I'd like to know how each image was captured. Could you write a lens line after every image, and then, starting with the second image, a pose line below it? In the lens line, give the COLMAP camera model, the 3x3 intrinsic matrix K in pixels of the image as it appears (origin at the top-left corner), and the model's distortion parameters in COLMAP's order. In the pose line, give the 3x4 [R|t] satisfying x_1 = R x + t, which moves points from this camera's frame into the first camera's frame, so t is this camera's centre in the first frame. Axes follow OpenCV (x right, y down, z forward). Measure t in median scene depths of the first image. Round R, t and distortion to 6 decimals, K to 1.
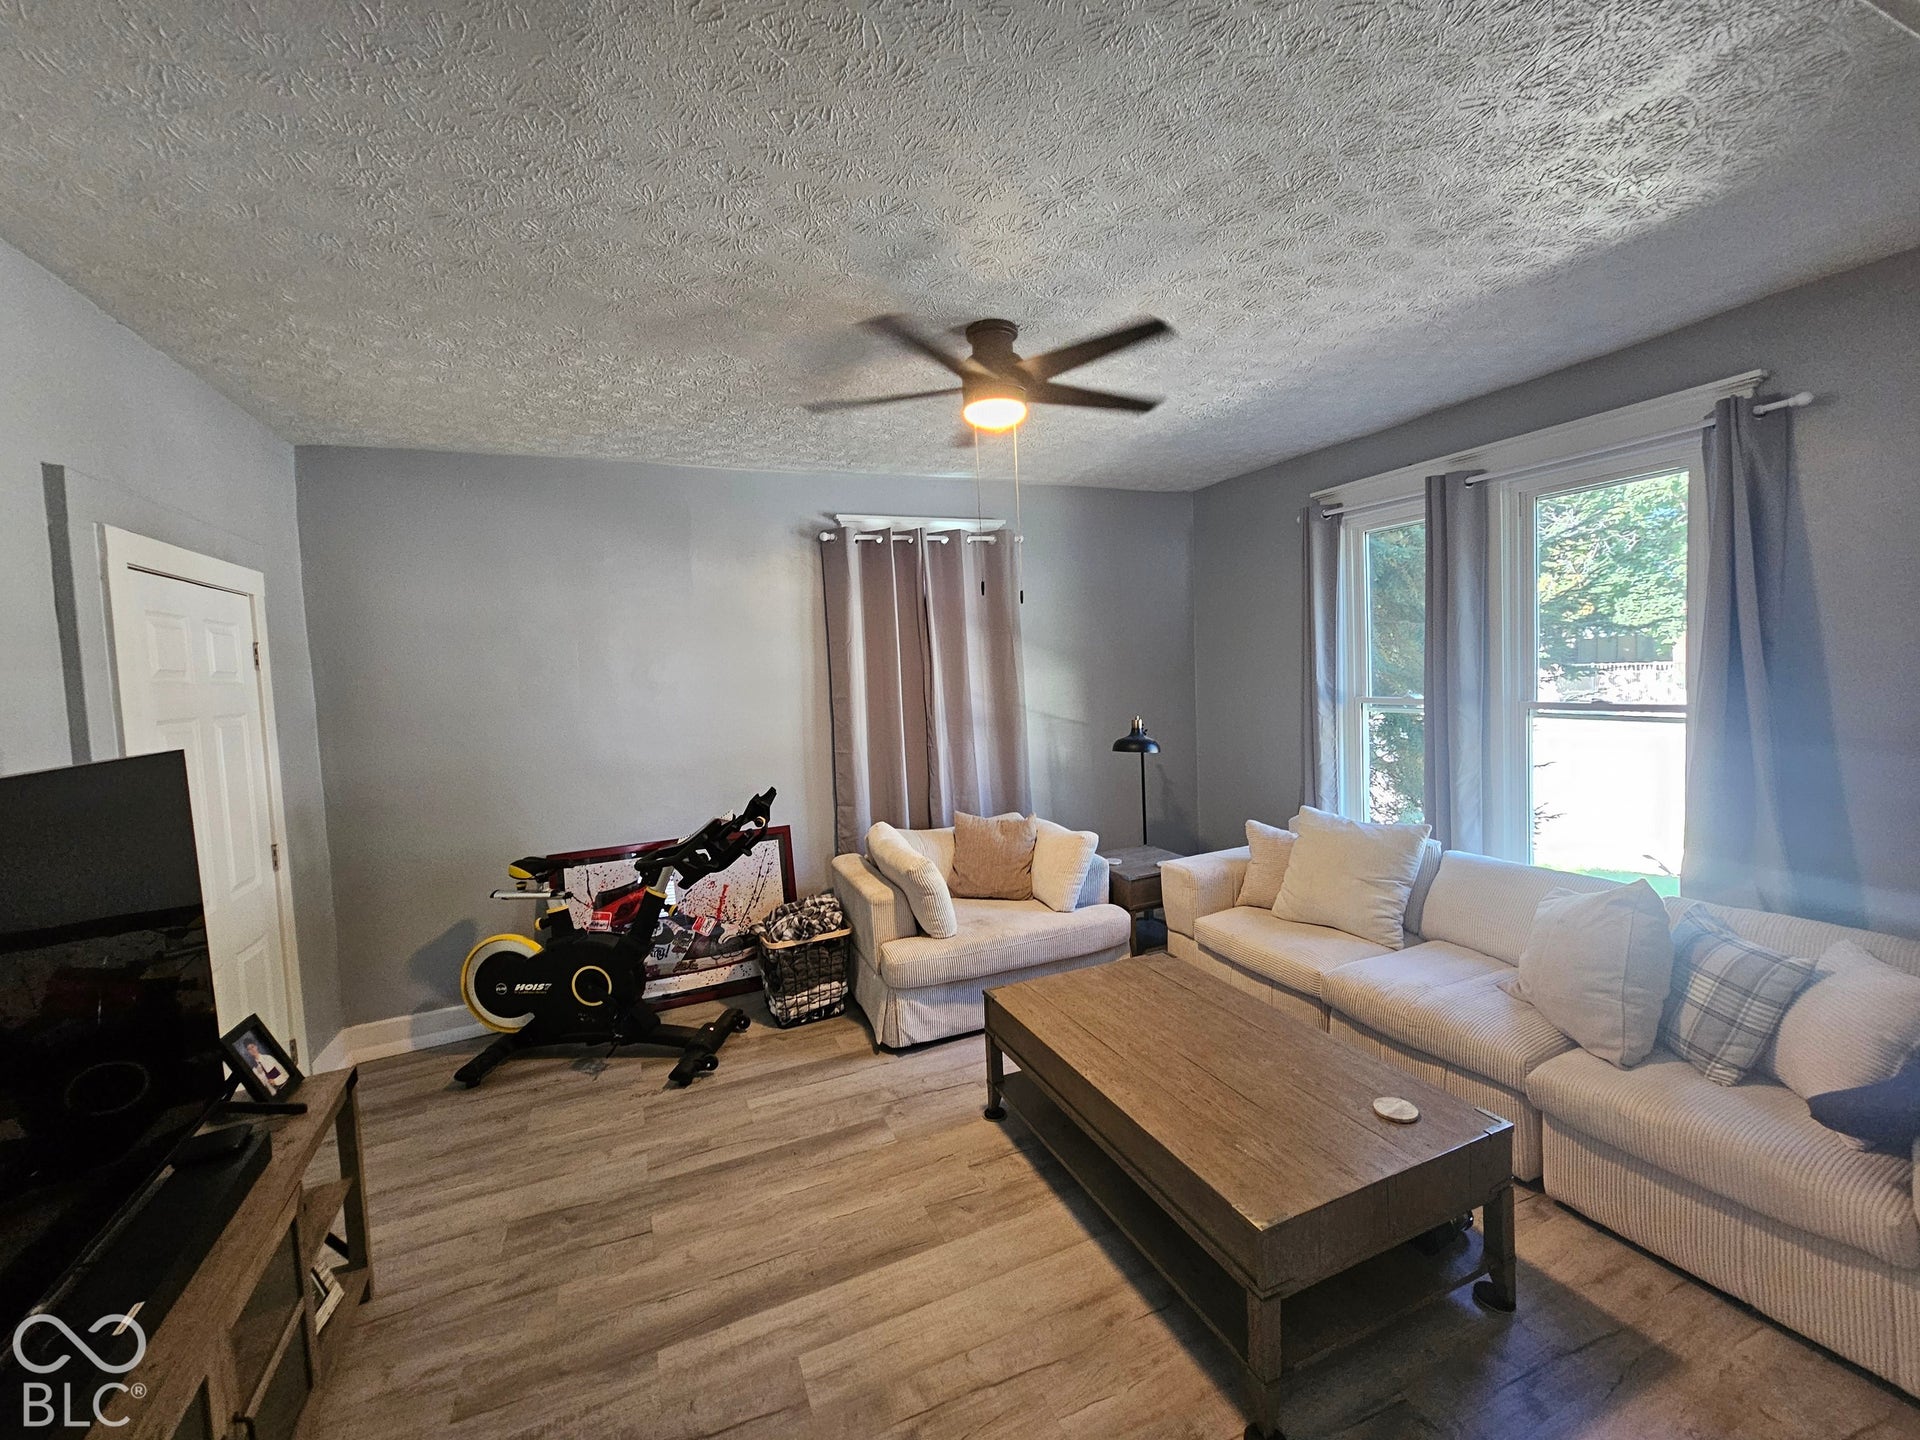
lens RADIAL K [[787.7, 0, 971.6], [0, 787.7, 712.4], [0, 0, 1]] dist [-0.002116, 0.000331]
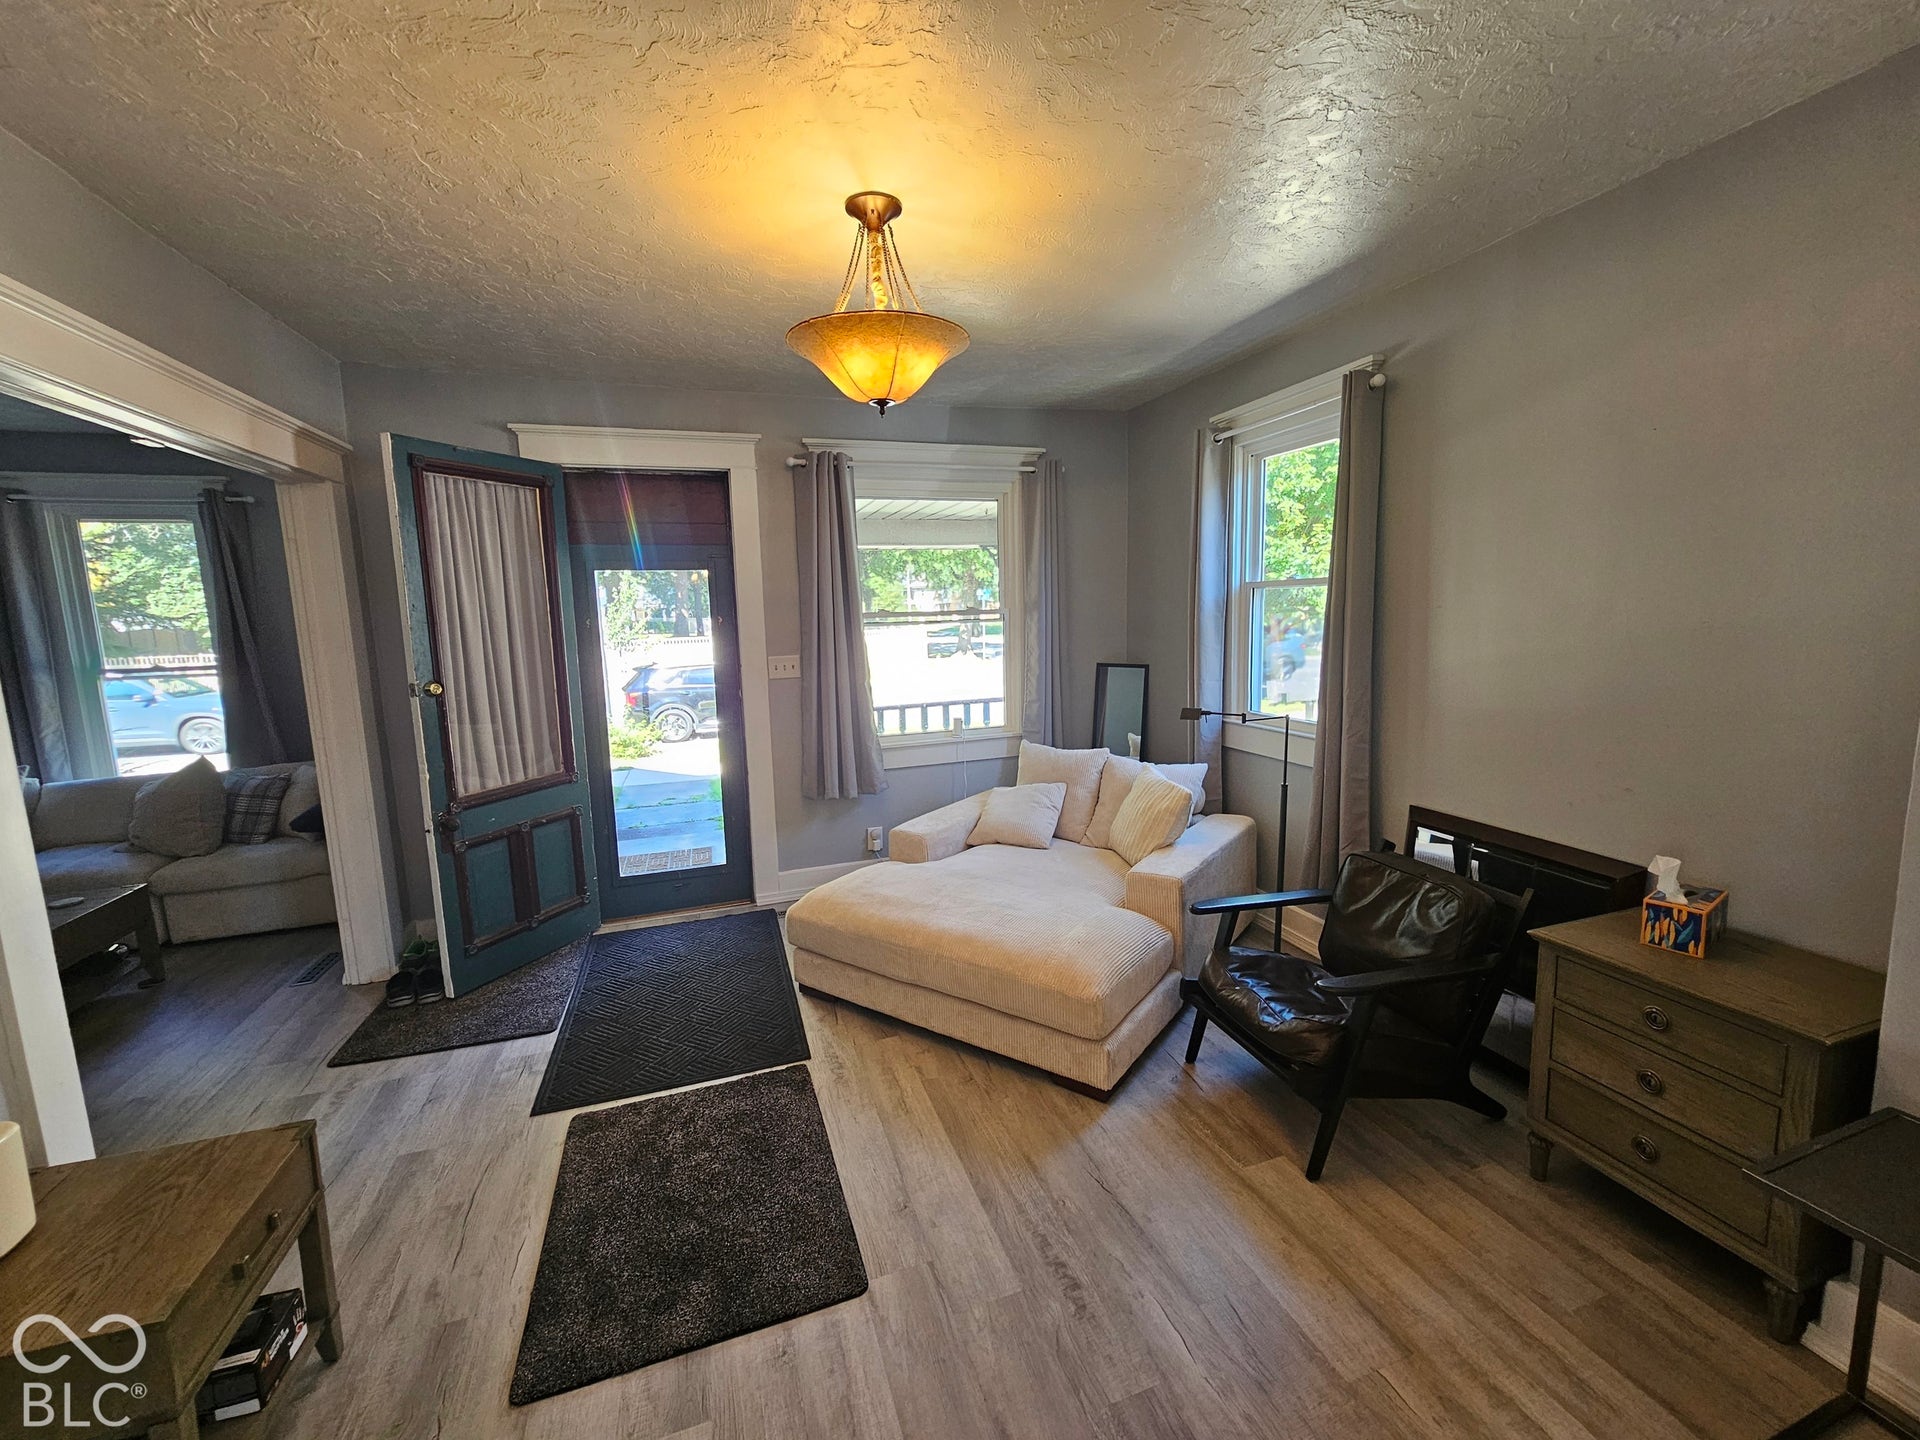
lens RADIAL K [[787.7, 0, 974.6], [0, 787.7, 716.9], [0, 0, 1]] dist [-0.002116, 0.000331]
pose [[0.081089, -0.093105, 0.992349, -0.676437], [0.081637, 0.992903, 0.086486, 0.094057], [-0.993358, 0.073999, 0.088114, -0.798514]]
